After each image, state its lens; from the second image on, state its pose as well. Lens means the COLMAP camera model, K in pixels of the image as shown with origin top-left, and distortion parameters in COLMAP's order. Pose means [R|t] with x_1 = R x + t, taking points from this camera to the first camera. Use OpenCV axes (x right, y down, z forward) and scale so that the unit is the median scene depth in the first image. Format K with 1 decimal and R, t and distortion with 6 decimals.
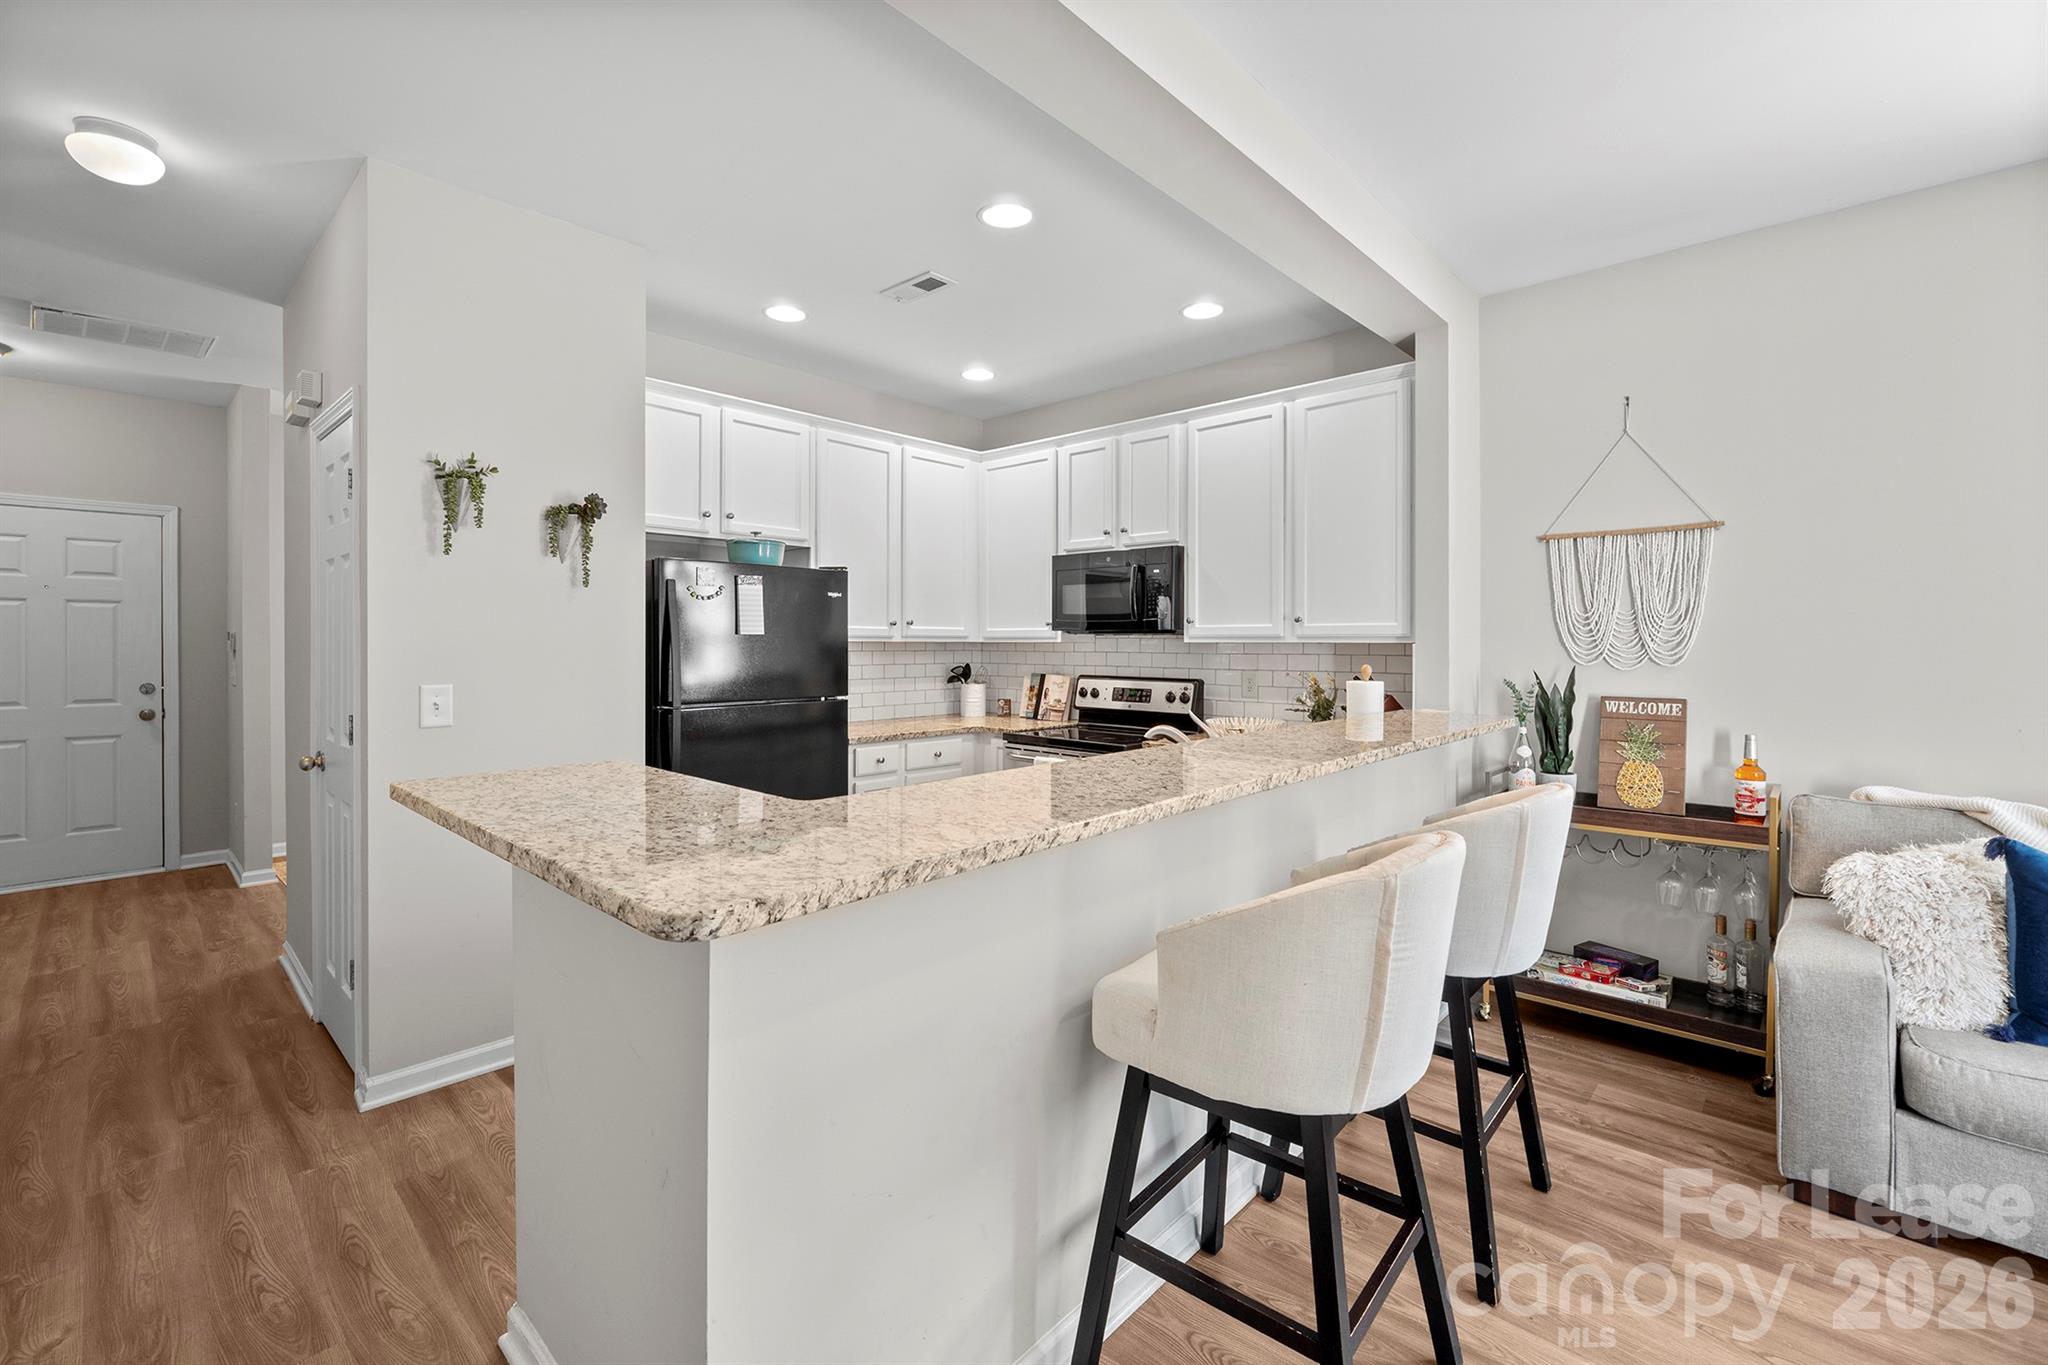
lens RADIAL K [[870.0, 0, 1026.1], [0, 870.0, 646.8], [0, 0, 1]] dist [-0.004872, -0.000340]
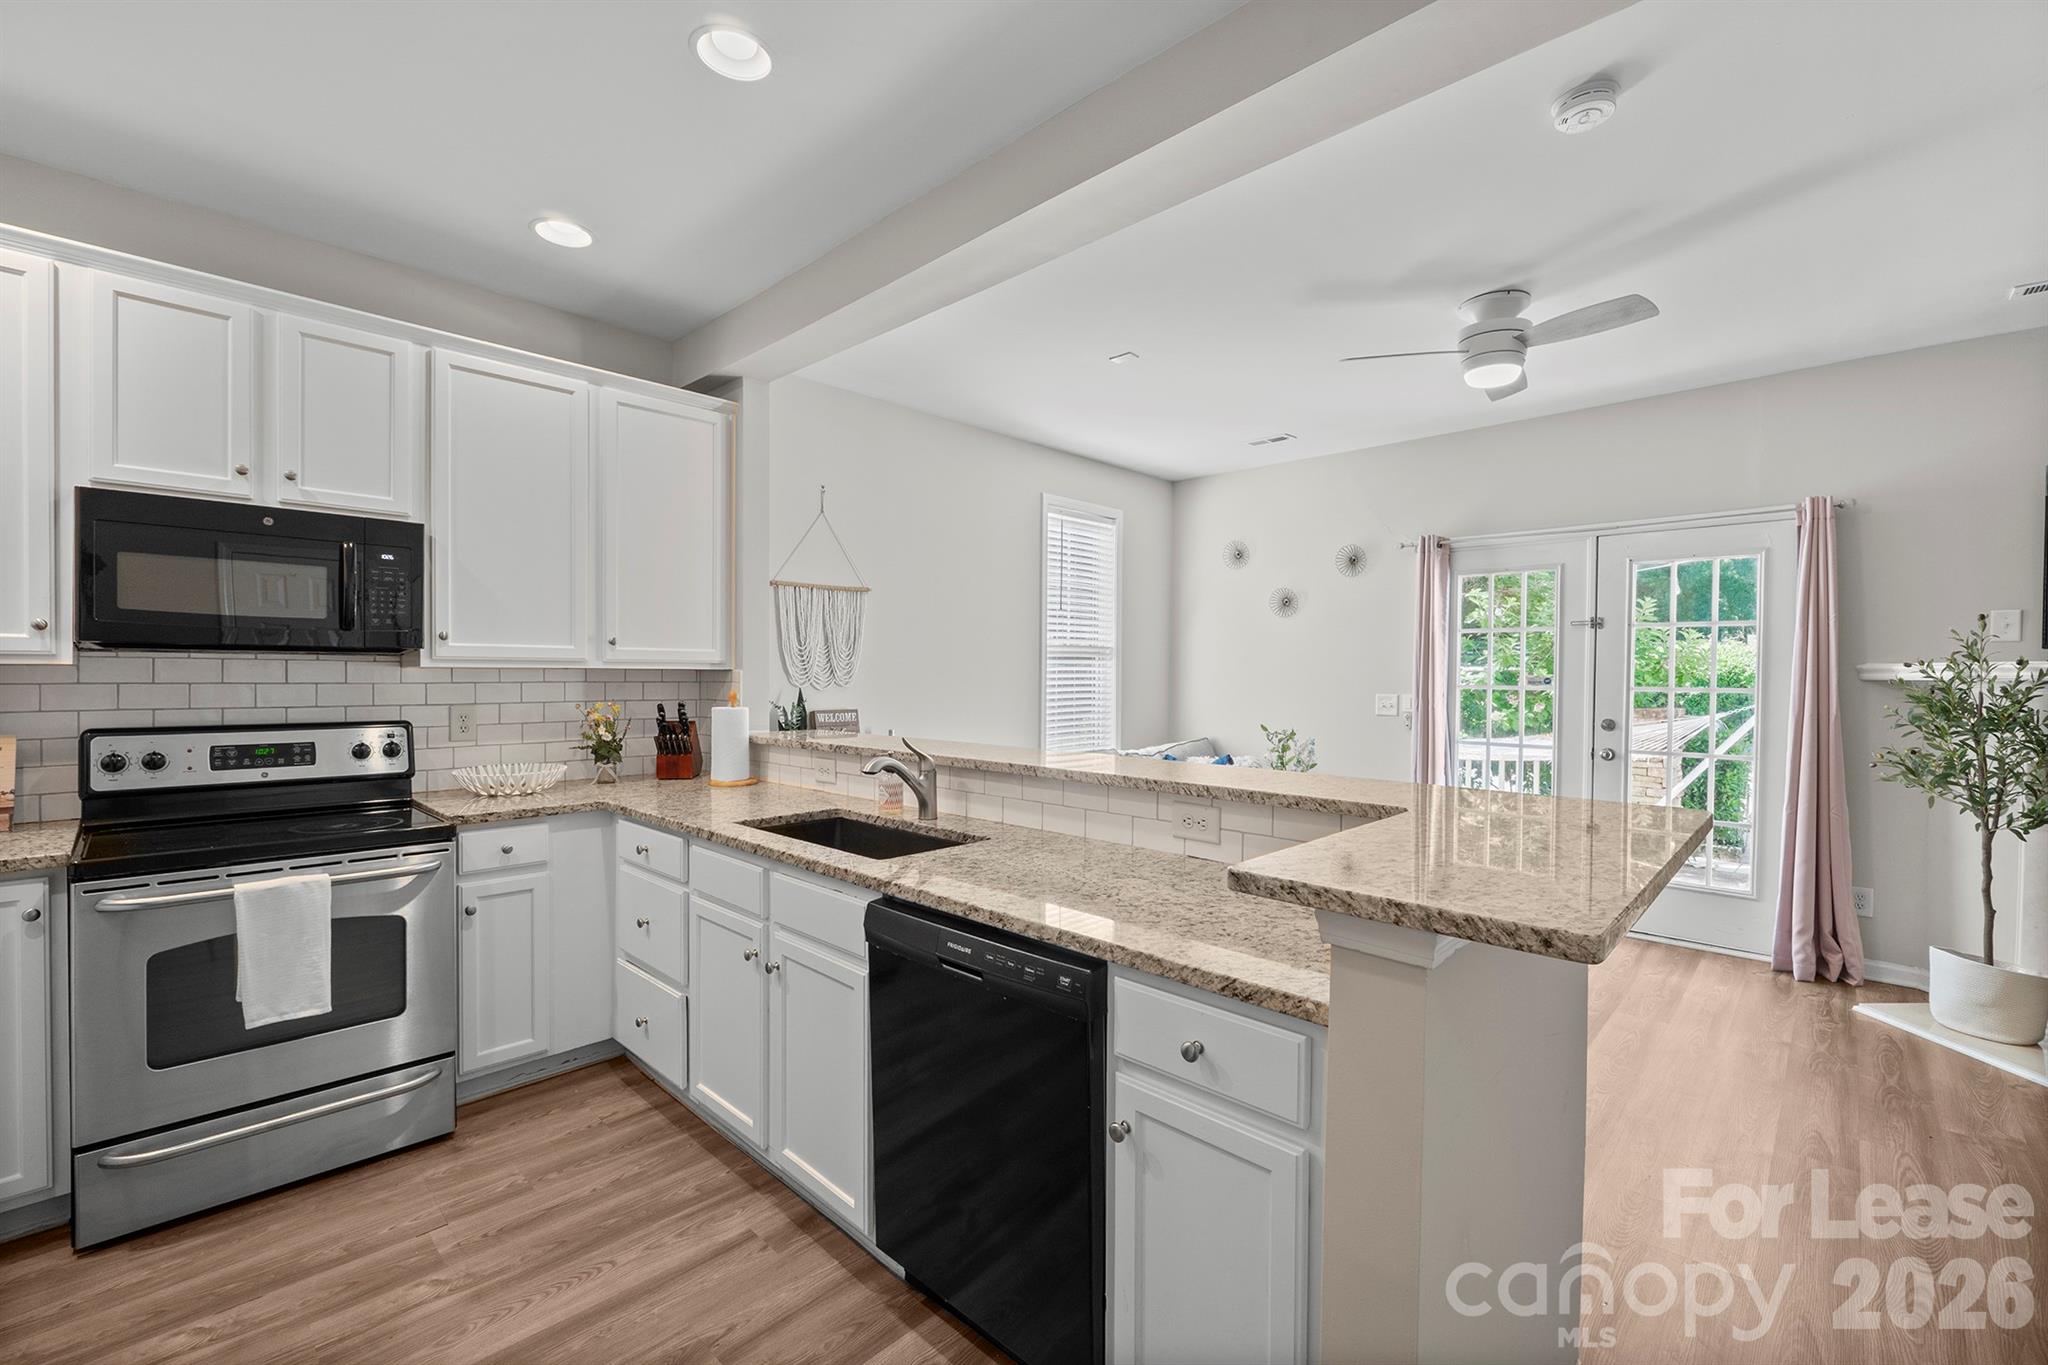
lens RADIAL K [[860.5, 0, 1023.3], [0, 860.5, 688.8], [0, 0, 1]] dist [-0.007267, -0.000160]
pose [[0.018938, -0.019929, 0.999622, -0.623197], [-0.000517, 0.999801, 0.019942, -0.002225], [-0.999821, -0.000895, 0.018924, 0.660688]]
